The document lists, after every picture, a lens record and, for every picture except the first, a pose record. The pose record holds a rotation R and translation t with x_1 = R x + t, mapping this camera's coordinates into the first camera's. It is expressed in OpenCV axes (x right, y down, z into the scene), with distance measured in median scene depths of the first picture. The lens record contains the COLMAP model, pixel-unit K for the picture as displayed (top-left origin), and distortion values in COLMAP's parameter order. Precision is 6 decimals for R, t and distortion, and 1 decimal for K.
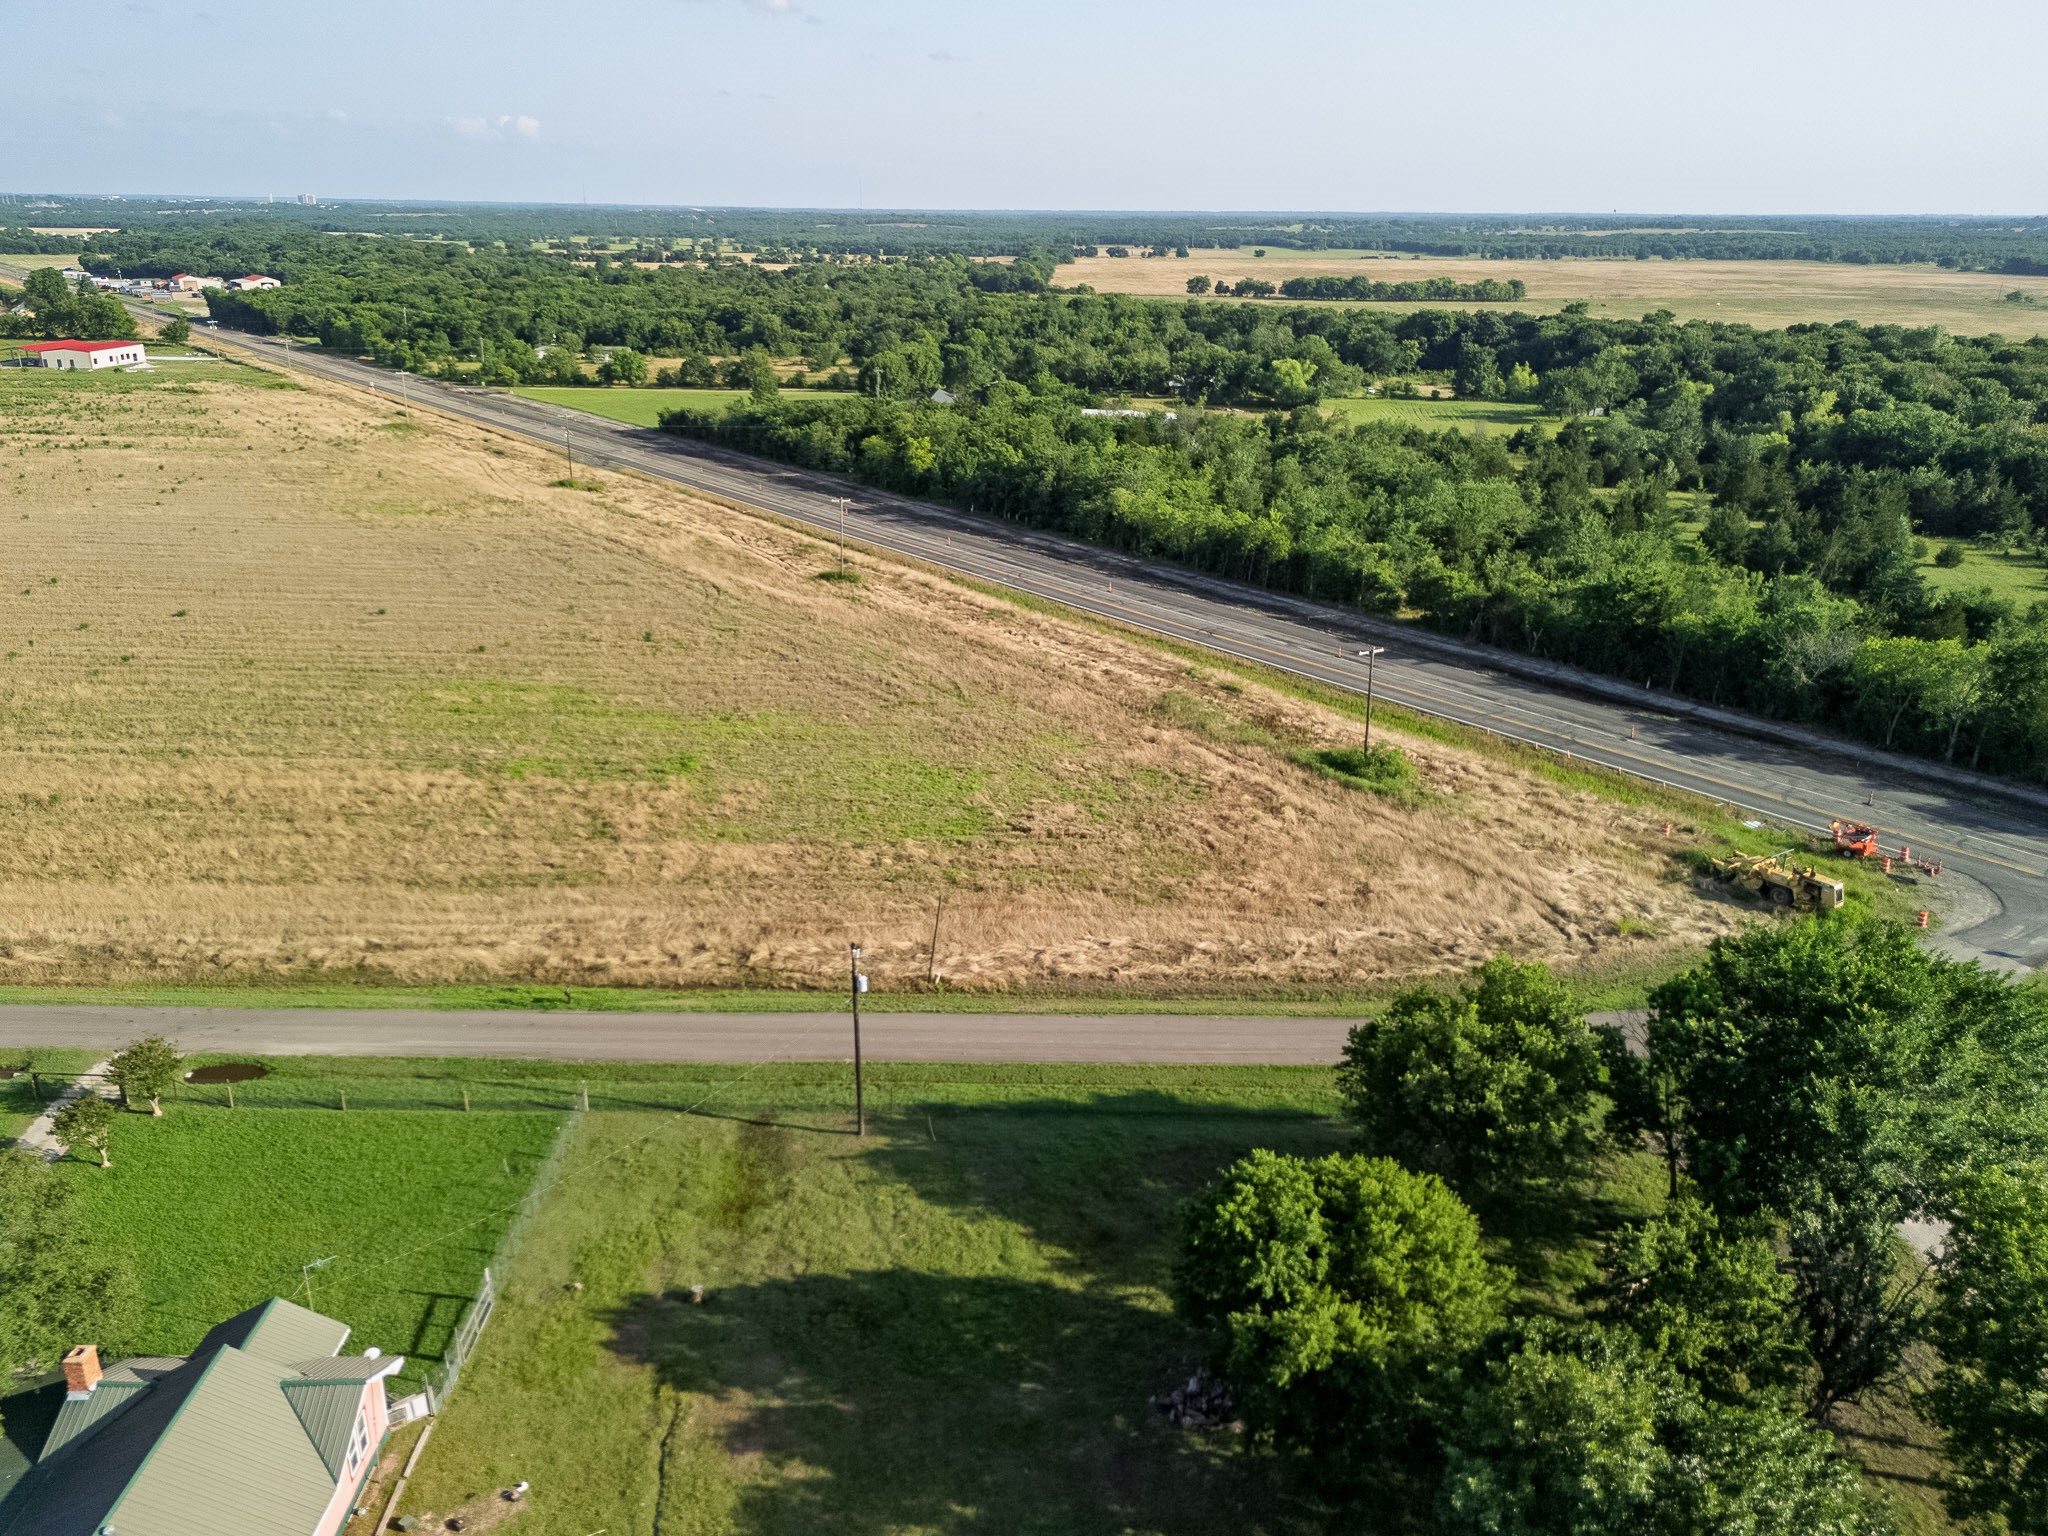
lens RADIAL K [[1497.9, 0, 1032.3], [0, 1497.9, 767.7], [0, 0, 1]] dist [0.085241, -0.087989]
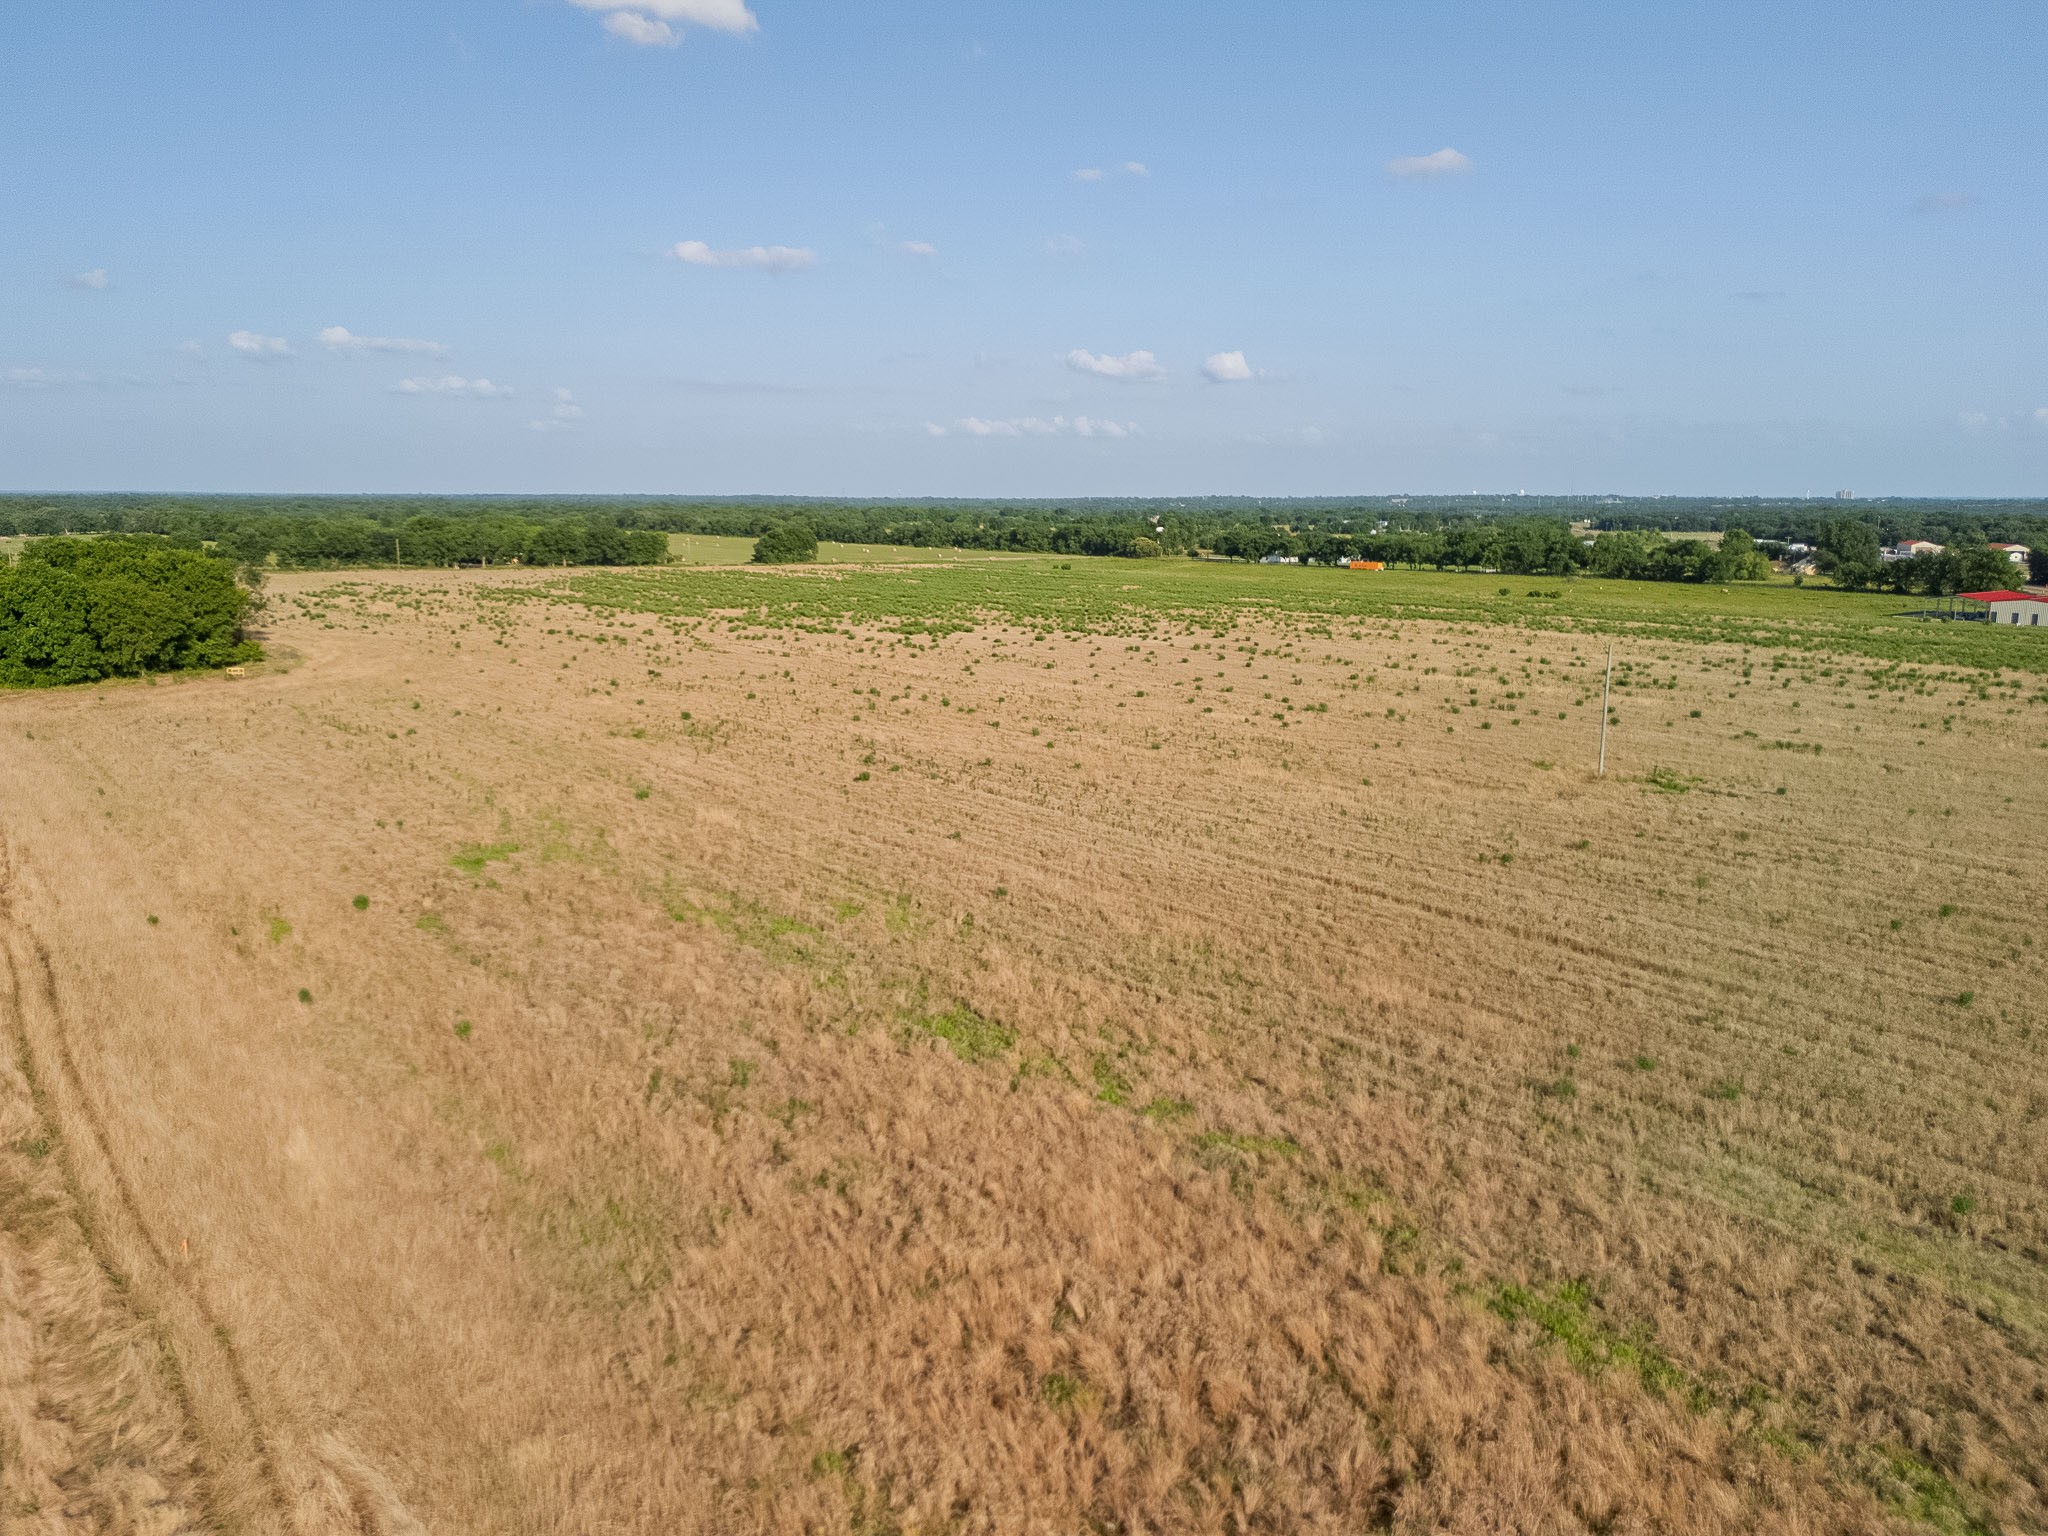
lens RADIAL K [[1497.9, 0, 1033.6], [0, 1497.9, 787.8], [0, 0, 1]] dist [0.085241, -0.087989]
pose [[0.633599, 0.140151, -0.760861, -0.824263], [-0.267161, 0.962593, -0.045165, -0.059641], [0.726069, 0.231889, 0.647341, 0.450684]]
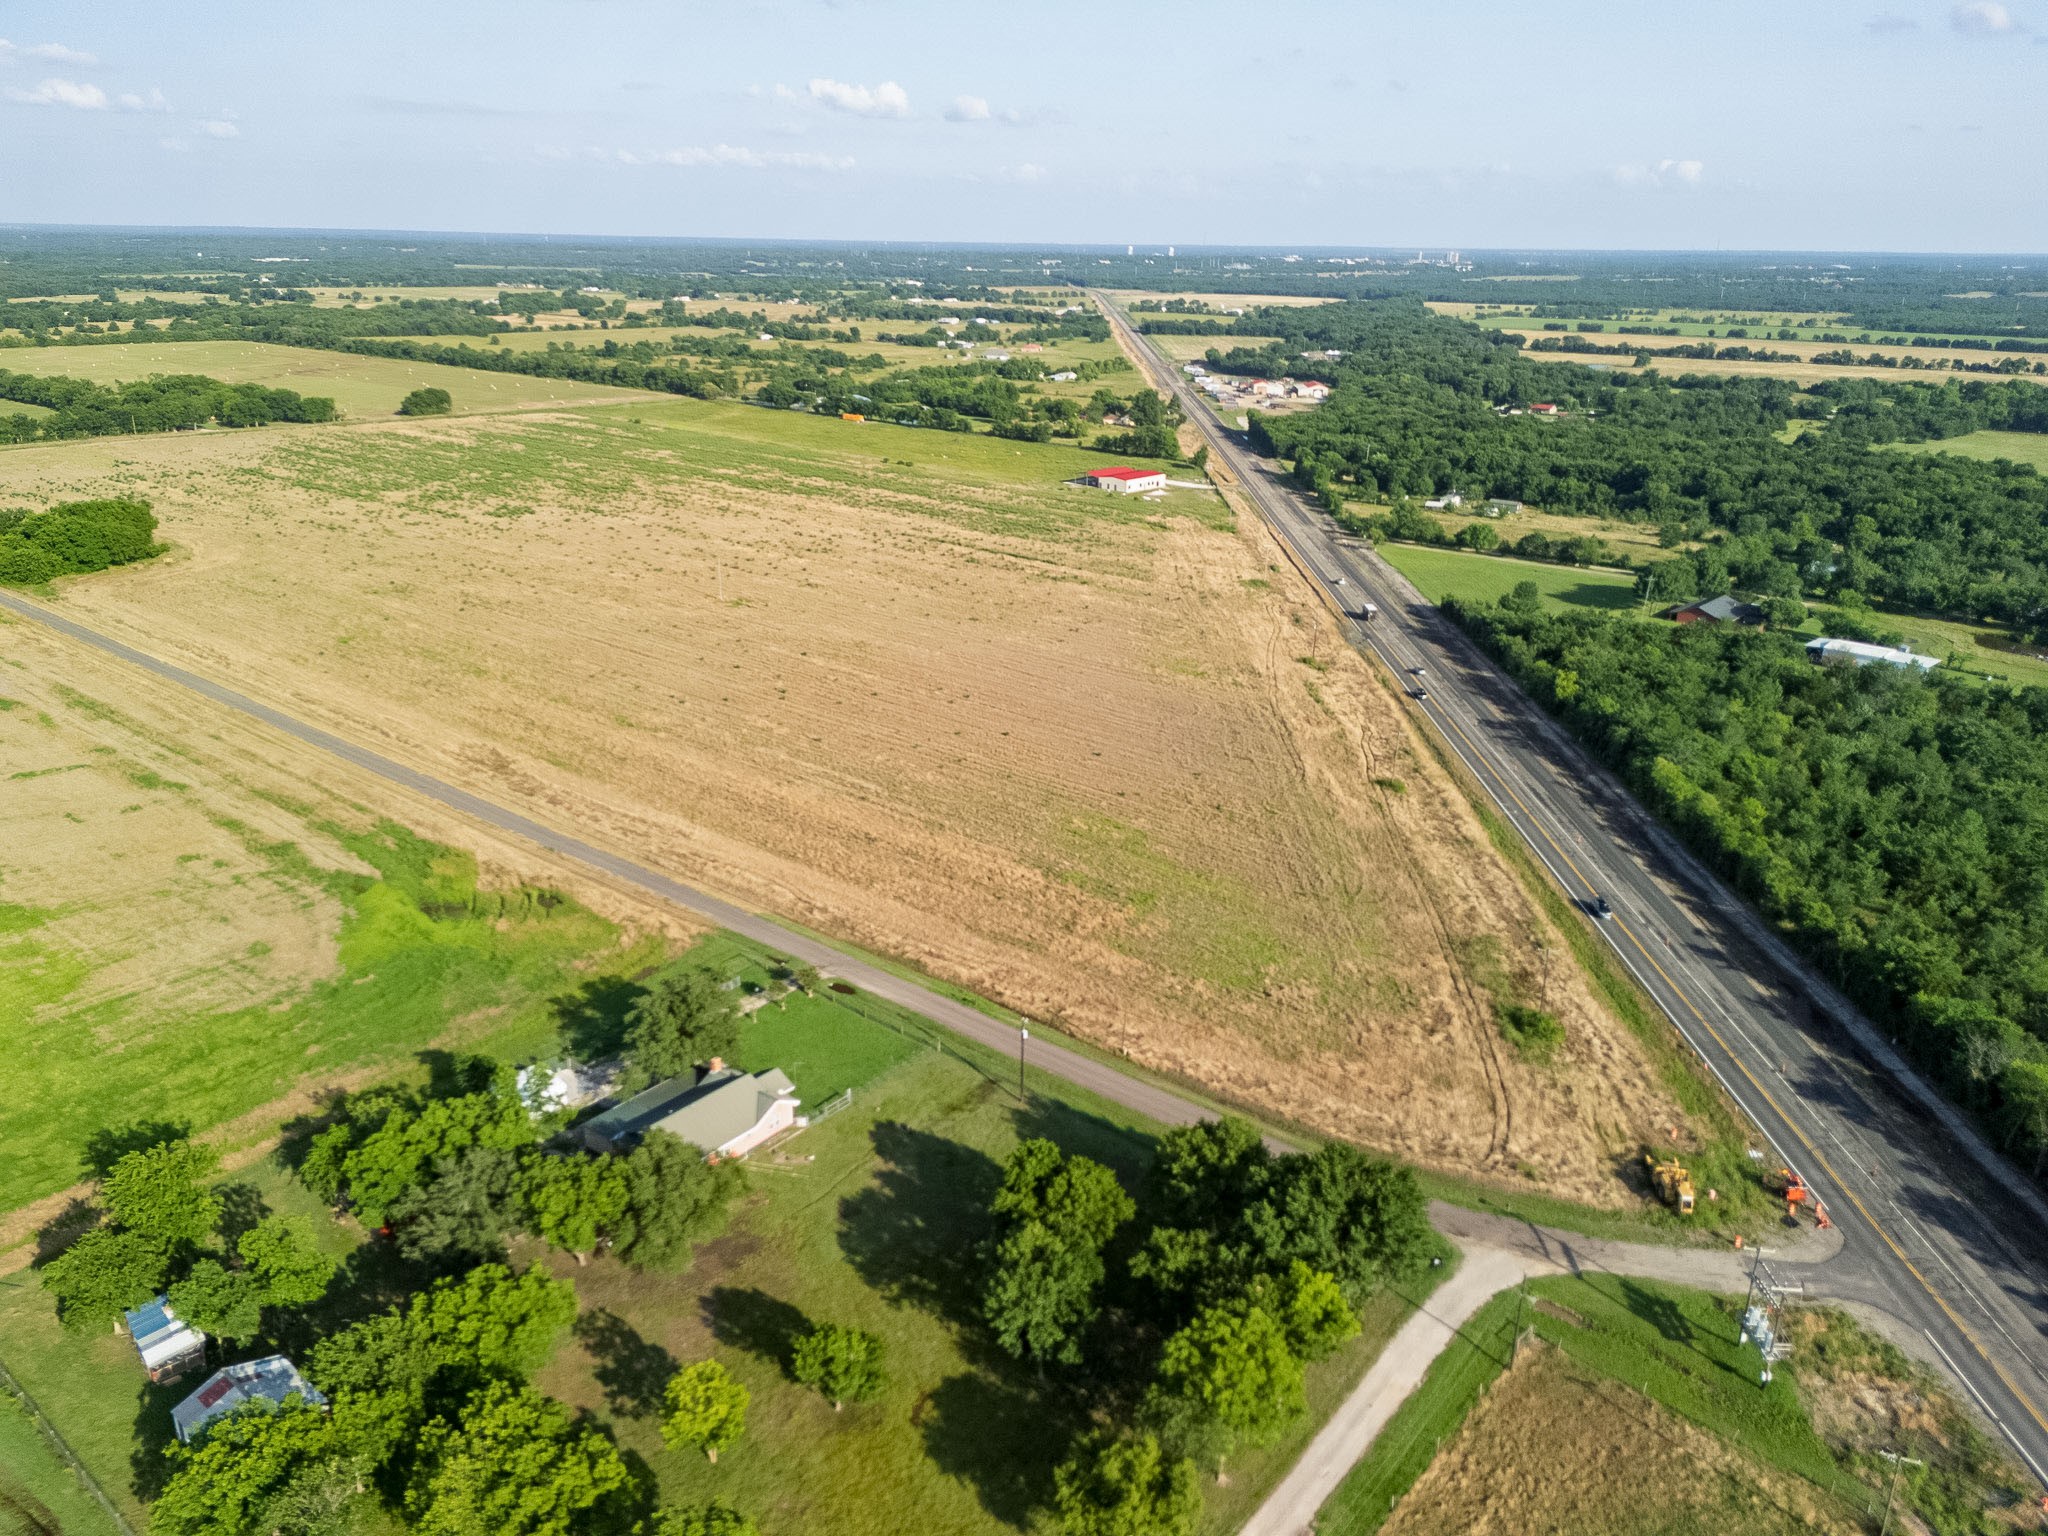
lens RADIAL K [[1497.9, 0, 1034.3], [0, 1497.9, 773.1], [0, 0, 1]] dist [0.085241, -0.087989]
pose [[0.776576, 0.212639, -0.593056, 0.449474], [-0.226120, 0.972675, 0.052658, -0.139767], [0.588047, 0.093209, 0.803438, -0.323765]]
